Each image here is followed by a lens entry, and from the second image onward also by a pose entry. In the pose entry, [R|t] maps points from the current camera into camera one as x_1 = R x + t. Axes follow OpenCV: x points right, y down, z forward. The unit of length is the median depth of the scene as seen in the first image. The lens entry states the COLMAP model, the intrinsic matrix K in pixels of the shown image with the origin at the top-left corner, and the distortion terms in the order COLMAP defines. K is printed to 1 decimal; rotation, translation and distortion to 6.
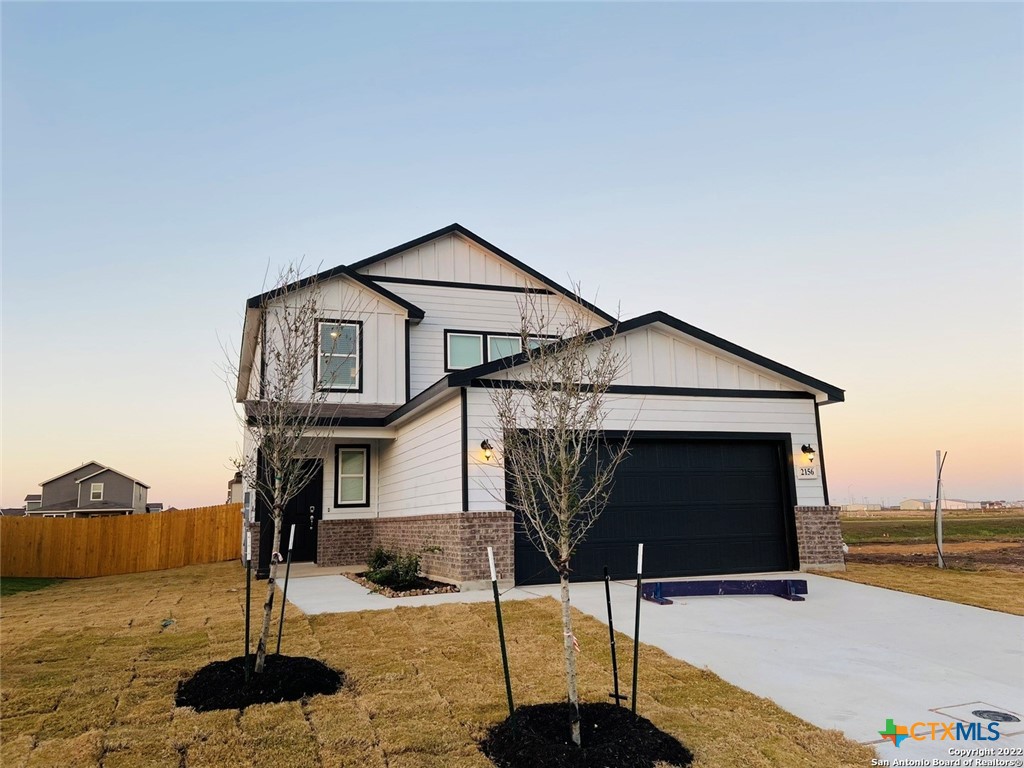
lens RADIAL K [[772.2, 0, 518.3], [0, 772.2, 379.7], [0, 0, 1]] dist [0.115468, -0.140600]
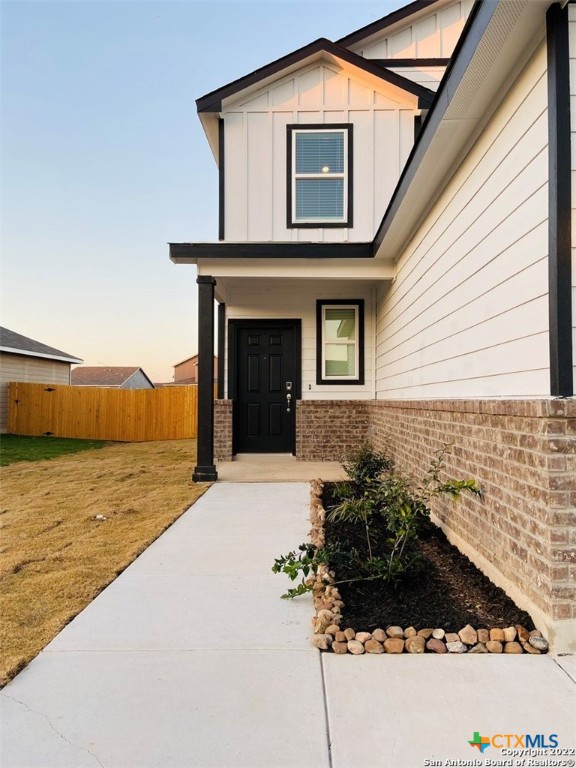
lens RADIAL K [[579.2, 0, 289.3], [0, 579.2, 378.6], [0, 0, 1]] dist [0.115468, -0.140600]
pose [[0.927242, 0.016126, -0.374116, -0.053232], [0.038050, 0.989844, 0.136974, 0.081805], [0.372525, -0.141243, 0.917211, 0.481057]]
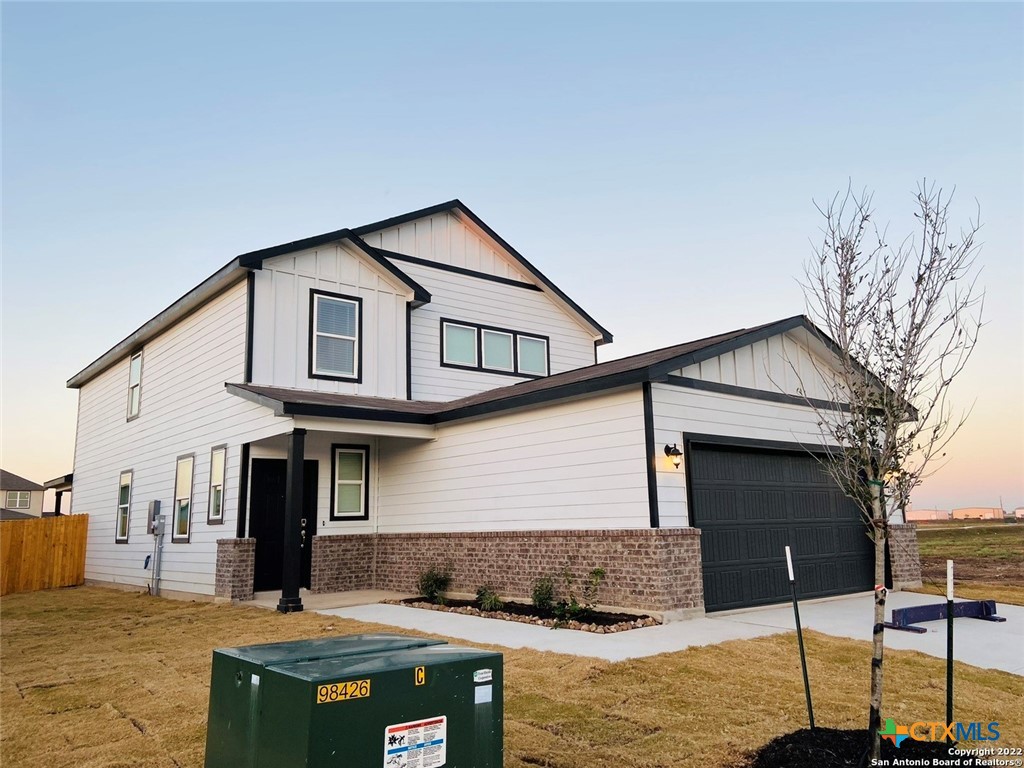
lens RADIAL K [[772.2, 0, 518.3], [0, 772.2, 379.7], [0, 0, 1]] dist [0.115468, -0.140600]
pose [[0.943941, 0.066383, 0.323370, -0.323562], [-0.060855, 0.997776, -0.027188, 0.026421], [-0.324456, 0.005985, 0.945882, 0.157919]]
